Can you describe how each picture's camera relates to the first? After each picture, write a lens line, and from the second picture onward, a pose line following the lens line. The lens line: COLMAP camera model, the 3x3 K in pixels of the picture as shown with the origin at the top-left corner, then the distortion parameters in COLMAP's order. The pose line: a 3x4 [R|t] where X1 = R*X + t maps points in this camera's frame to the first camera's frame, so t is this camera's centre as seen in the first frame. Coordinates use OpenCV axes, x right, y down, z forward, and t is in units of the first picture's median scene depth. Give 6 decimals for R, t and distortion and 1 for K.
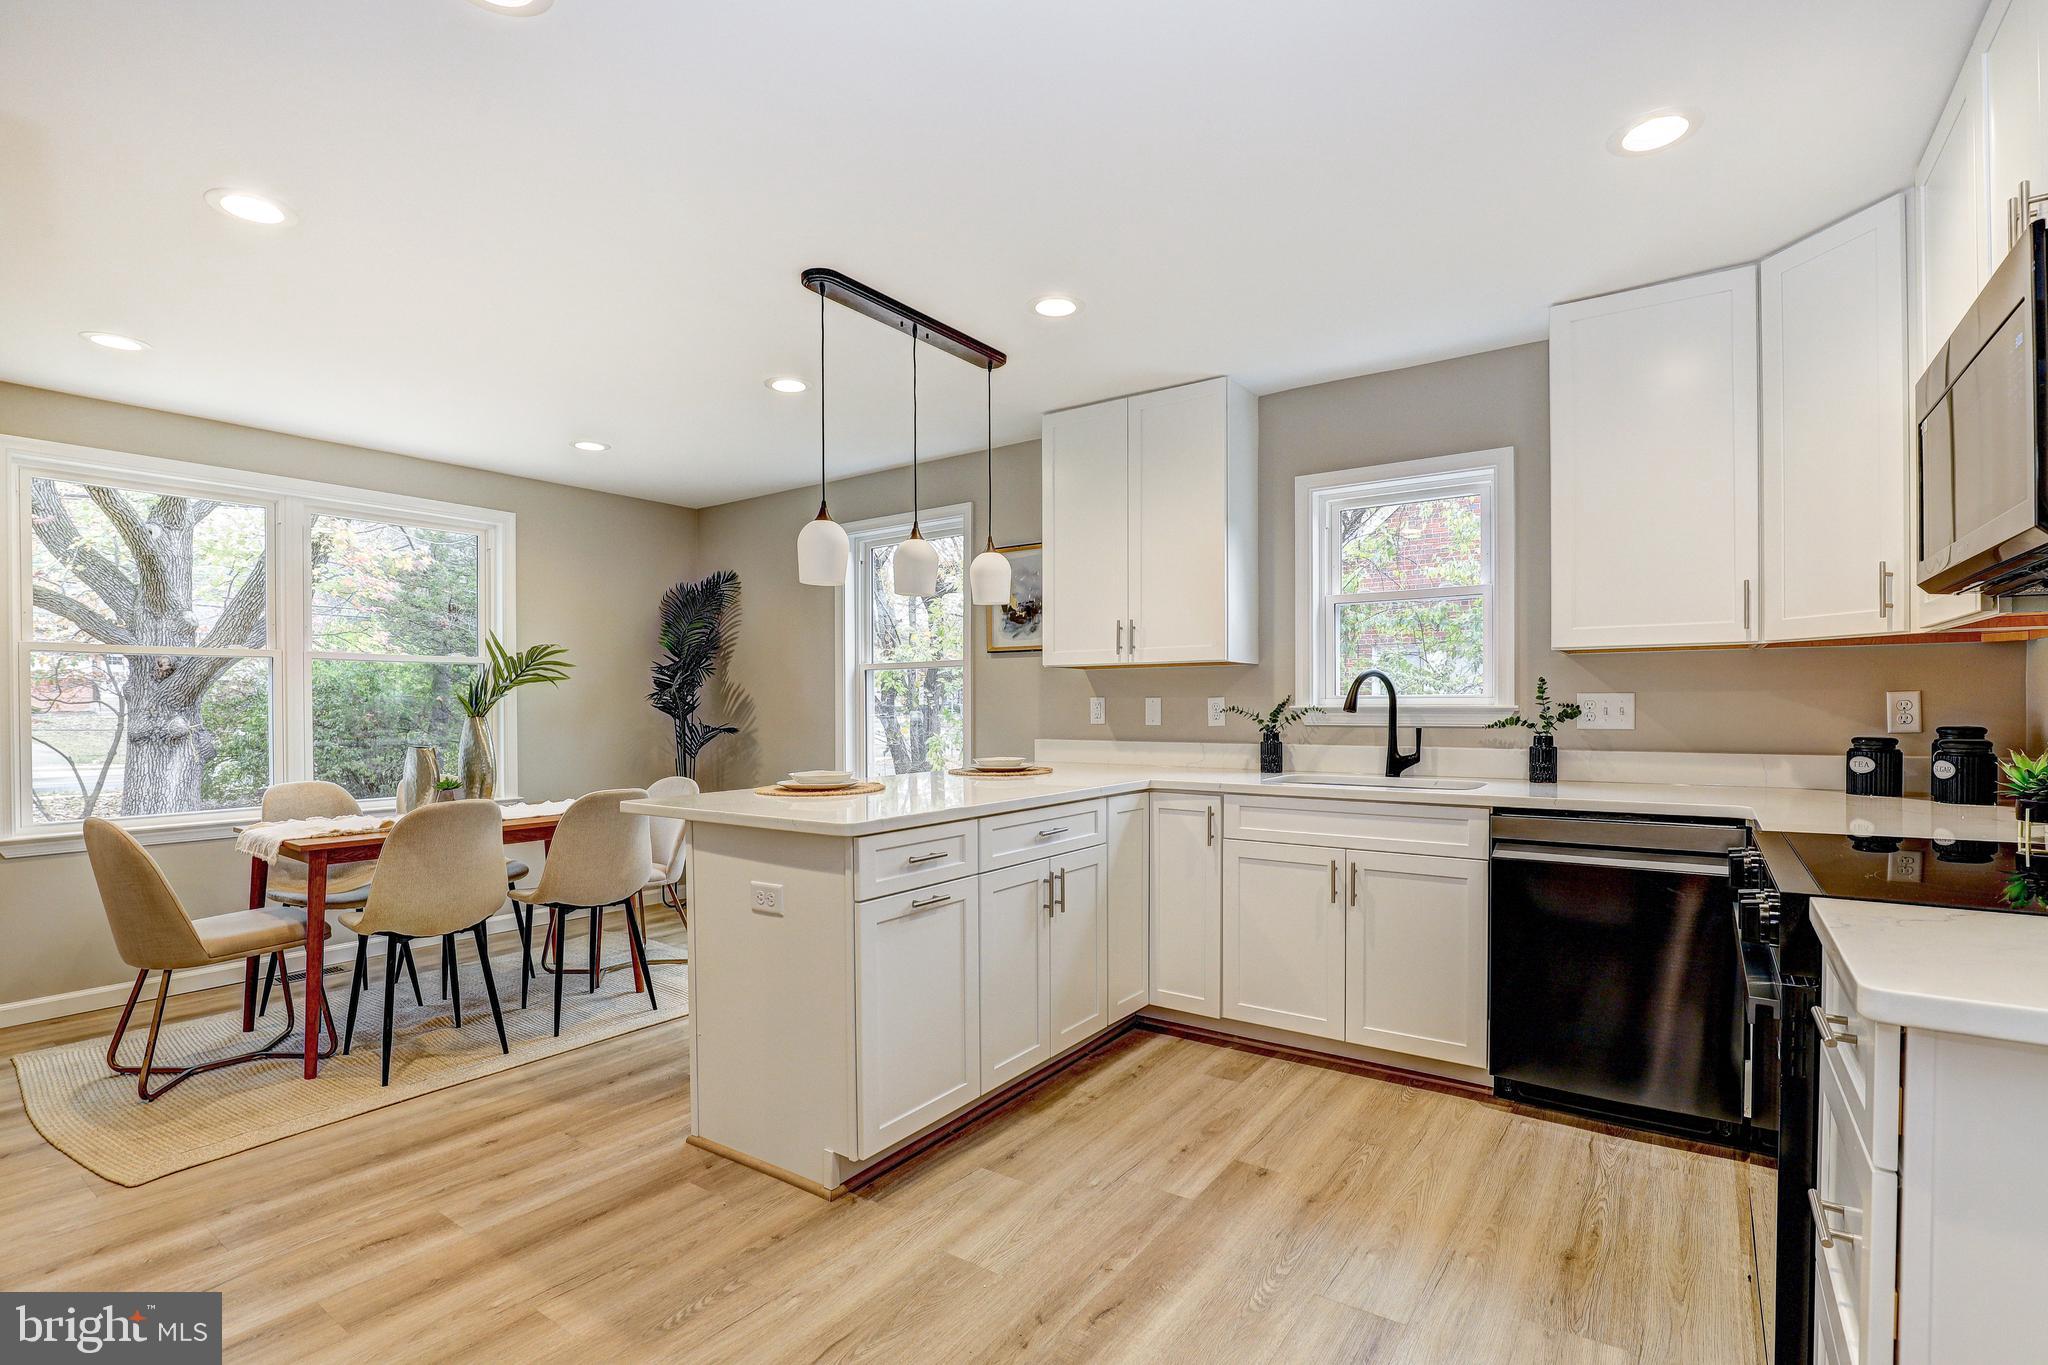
lens RADIAL K [[956.6, 0, 1035.3], [0, 956.6, 714.4], [0, 0, 1]] dist [-0.030535, 0.000391]
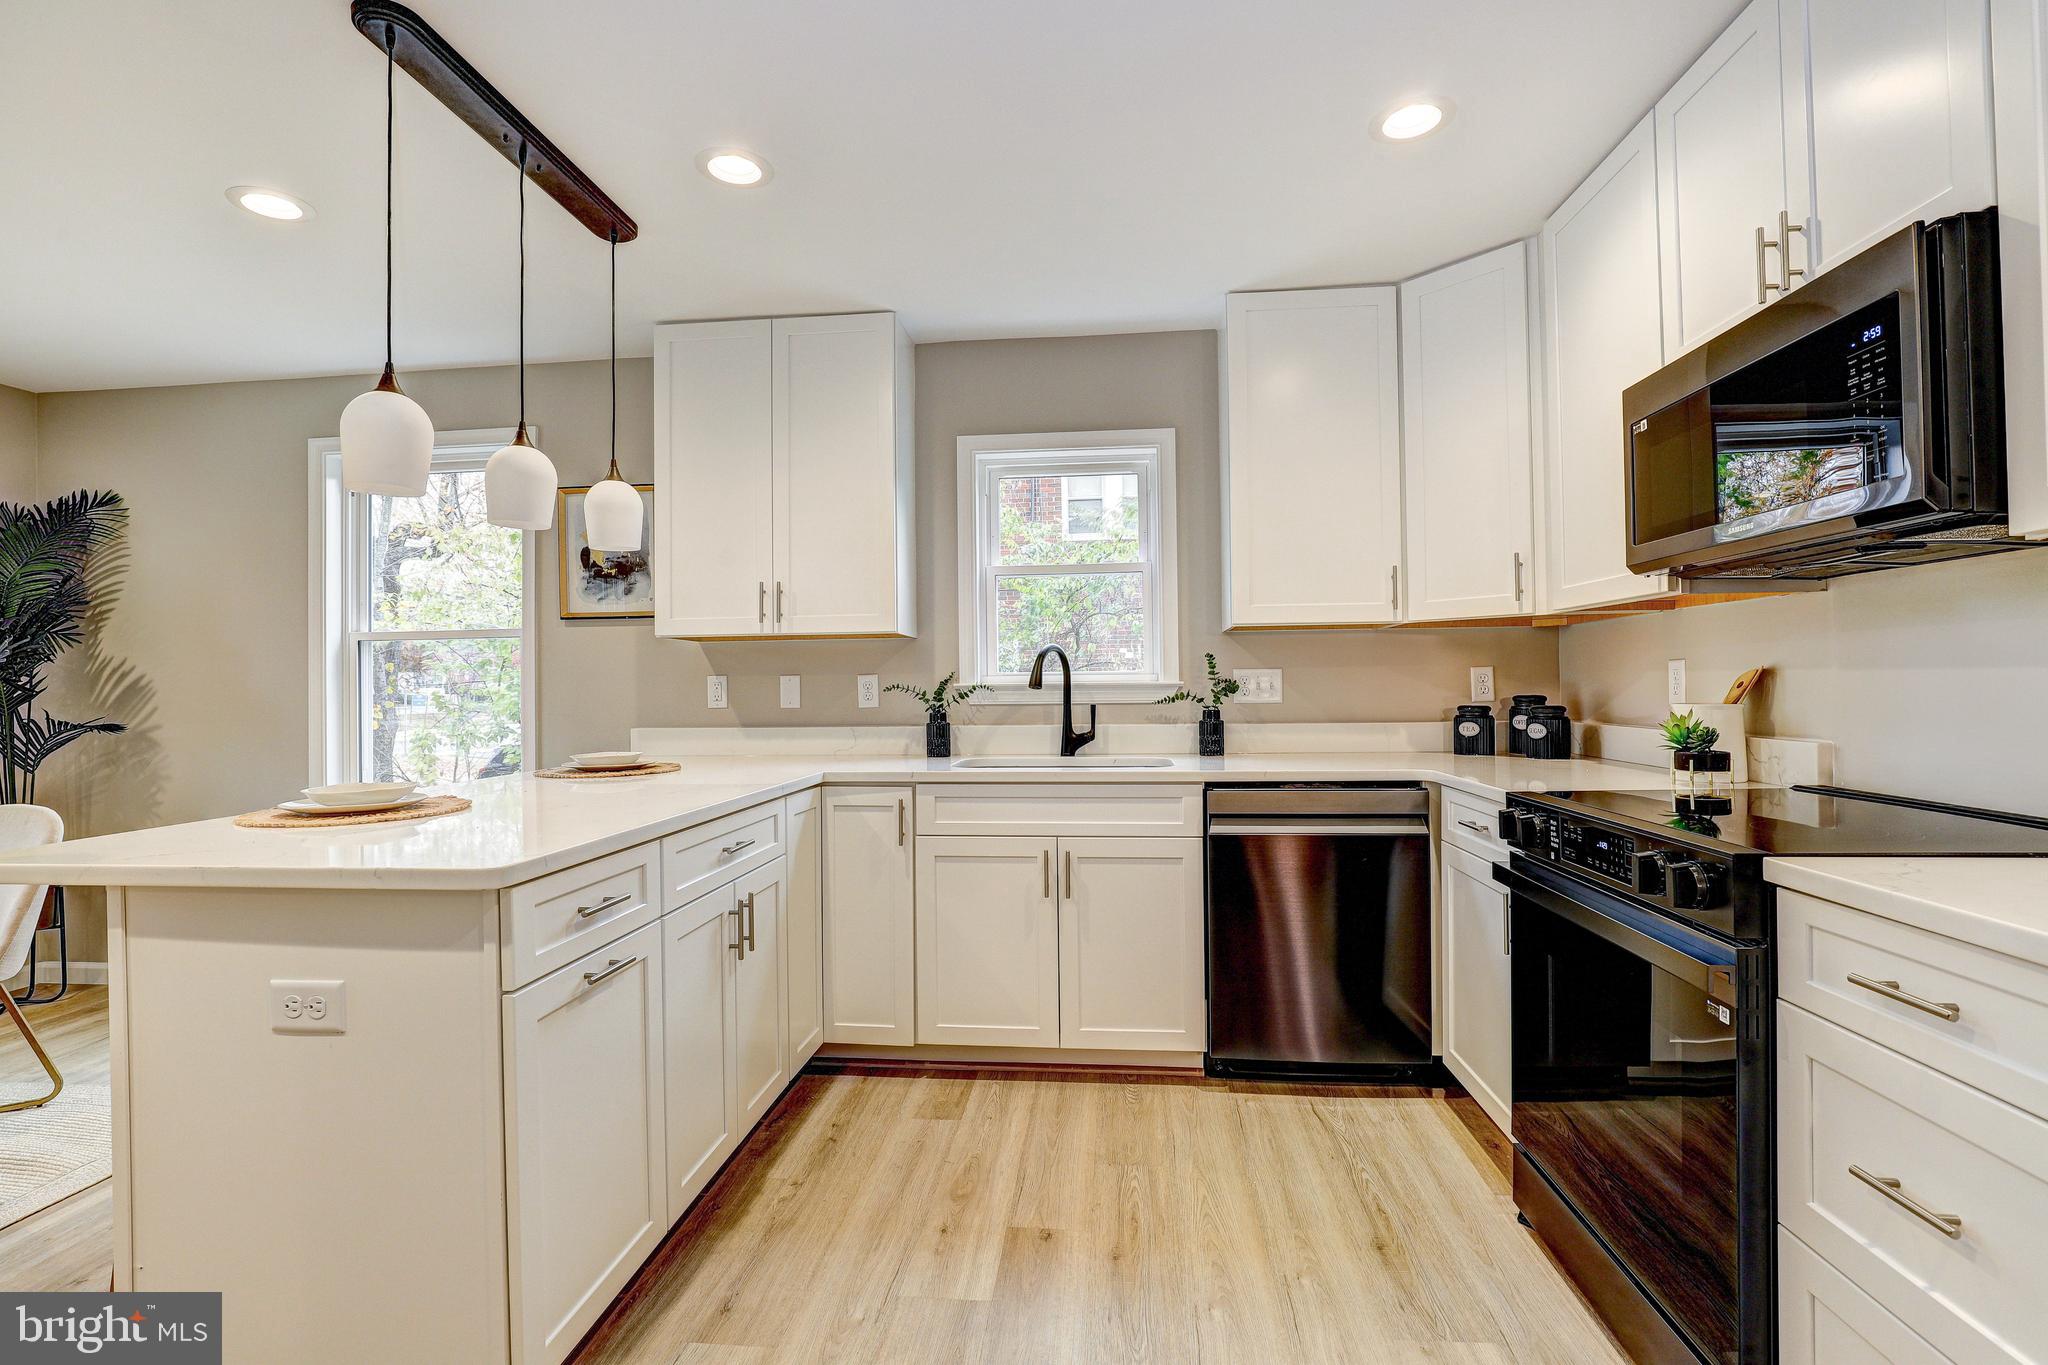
lens RADIAL K [[933.6, 0, 1031.7], [0, 933.6, 680.5], [0, 0, 1]] dist [-0.020271, 0.000700]
pose [[0.868284, -0.001874, 0.496064, -0.129415], [0.012591, 0.999754, -0.018262, 0.006202], [-0.495908, 0.022103, 0.868094, 0.209215]]
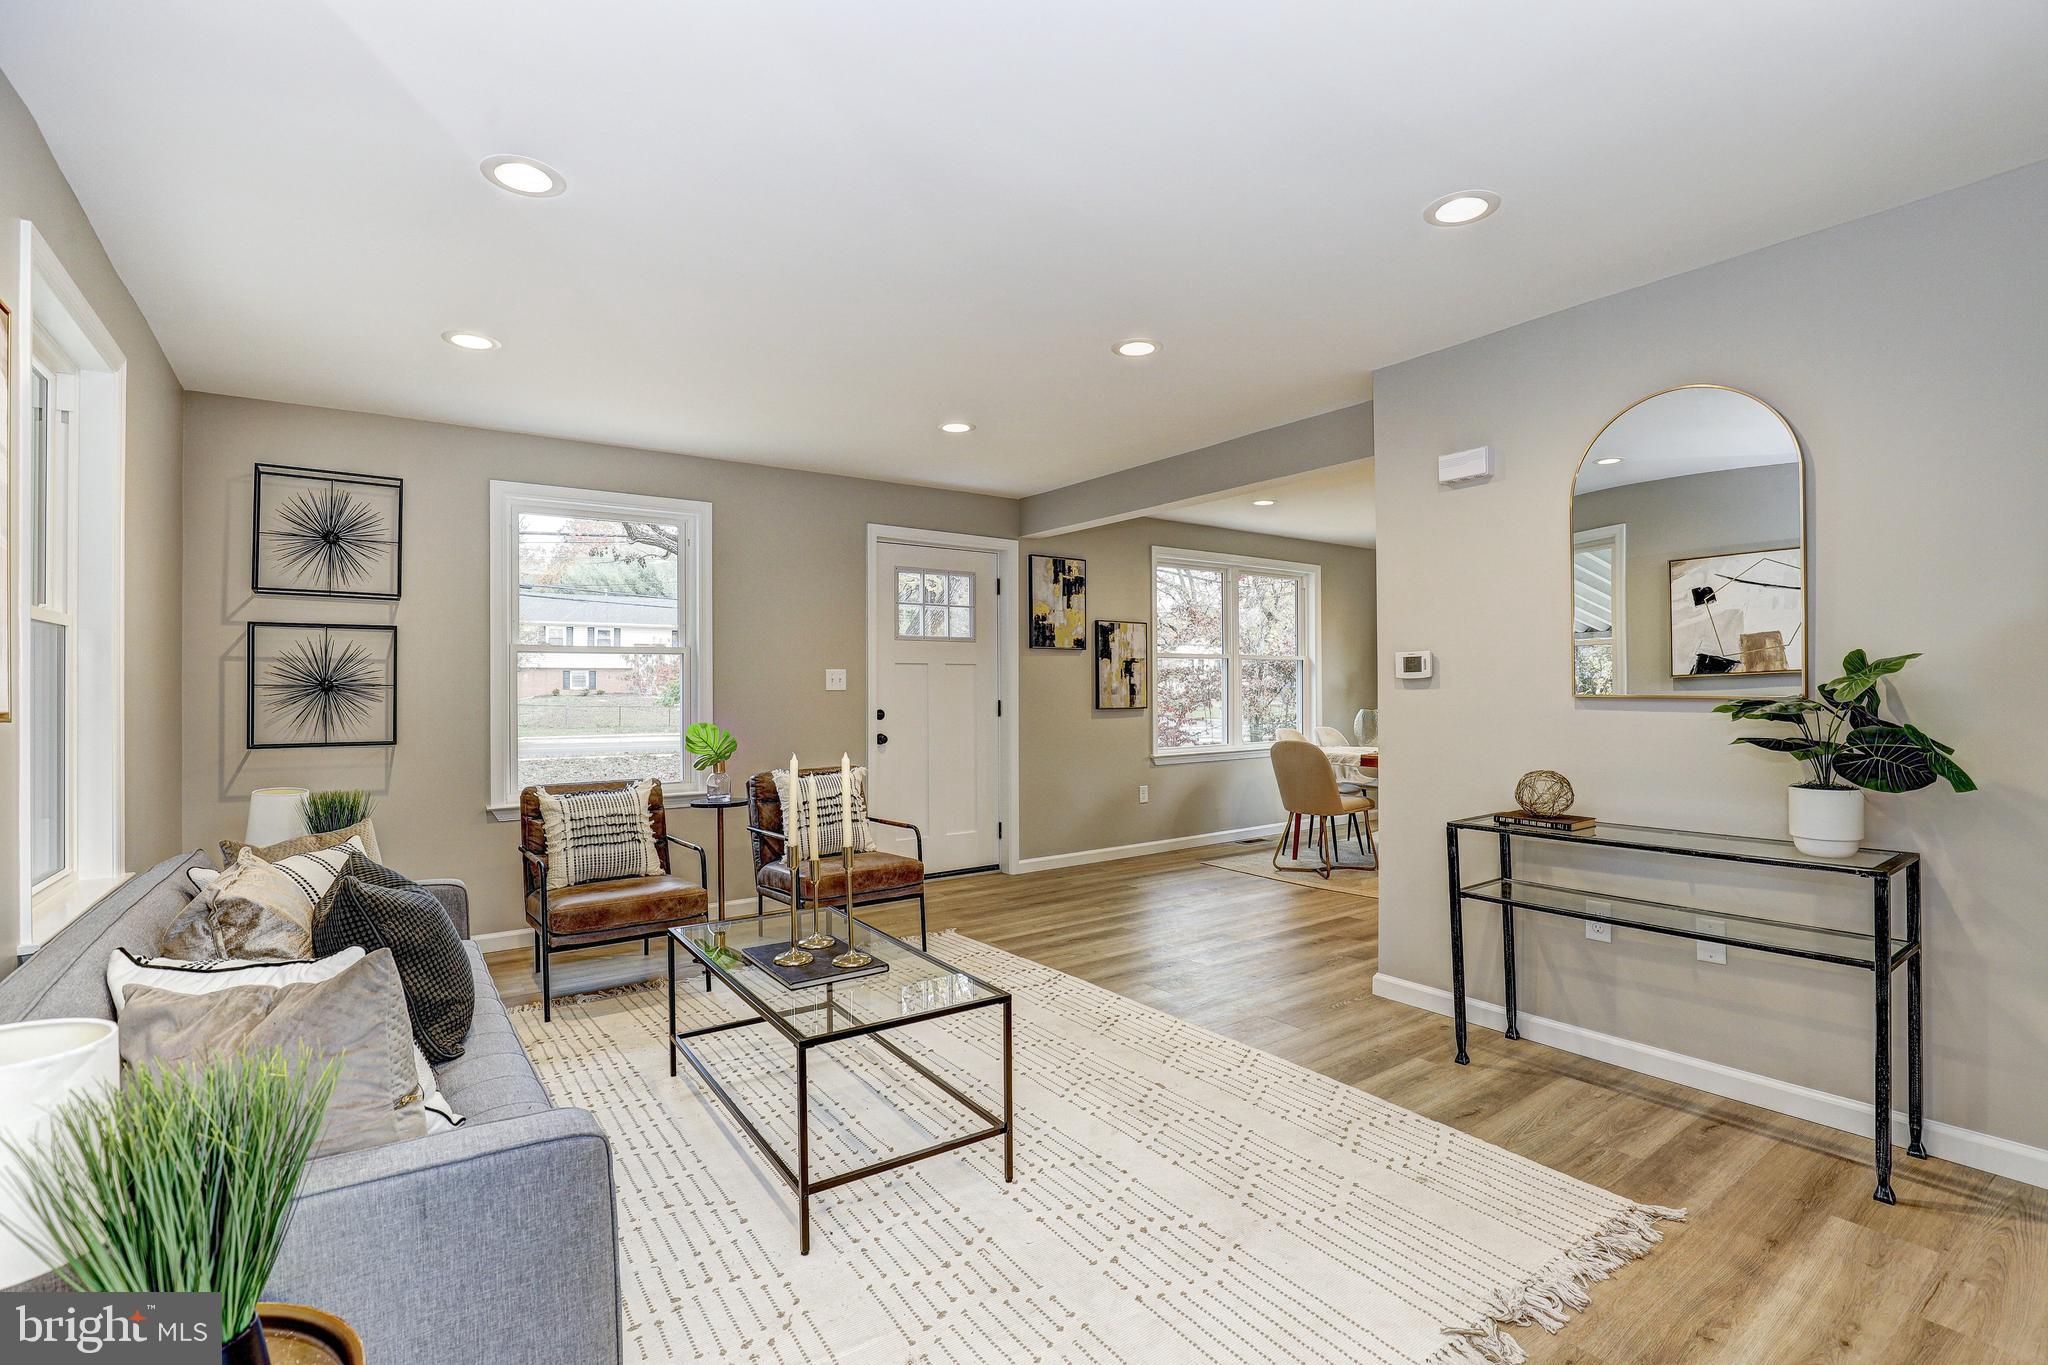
lens RADIAL K [[937.6, 0, 1031.0], [0, 937.6, 681.3], [0, 0, 1]] dist [-0.039377, 0.008856]
pose [[0.944499, -0.006179, -0.328457, -0.760325], [0.000624, 0.999855, -0.017017, 0.017147], [0.328514, 0.015868, 0.944366, -0.981049]]
